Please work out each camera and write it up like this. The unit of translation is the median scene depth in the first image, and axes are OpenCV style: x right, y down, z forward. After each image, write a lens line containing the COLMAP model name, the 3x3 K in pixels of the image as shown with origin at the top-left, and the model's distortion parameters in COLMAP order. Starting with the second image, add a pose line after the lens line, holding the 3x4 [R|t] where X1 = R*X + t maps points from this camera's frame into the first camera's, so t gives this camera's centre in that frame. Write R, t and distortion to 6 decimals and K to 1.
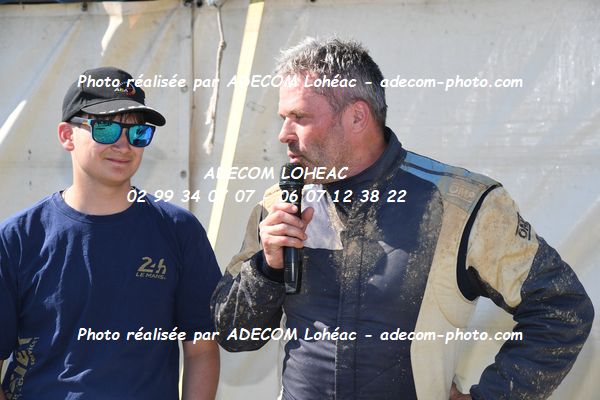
lens RADIAL K [[1591.7, 0, 300.0], [0, 1591.7, 200.0], [0, 0, 1]] dist [0.786094, -0.538365]
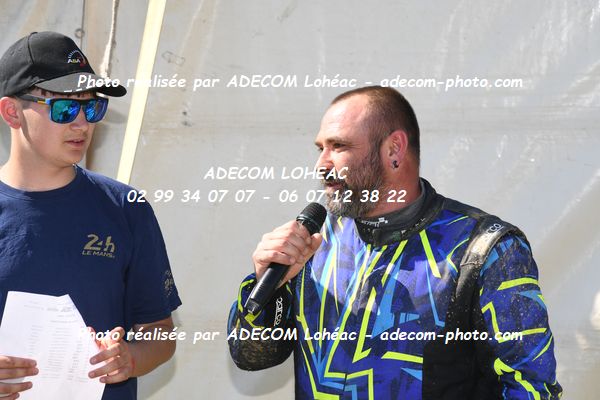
lens RADIAL K [[2271.4, 0, 300.0], [0, 2271.4, 200.0], [0, 0, 1]] dist [1.521325, 1.369681]
pose [[0.999223, -0.000734, 0.039397, -0.023954], [0.000274, 0.999932, 0.011665, -0.001752], [-0.039403, -0.011645, 0.999156, -0.382535]]
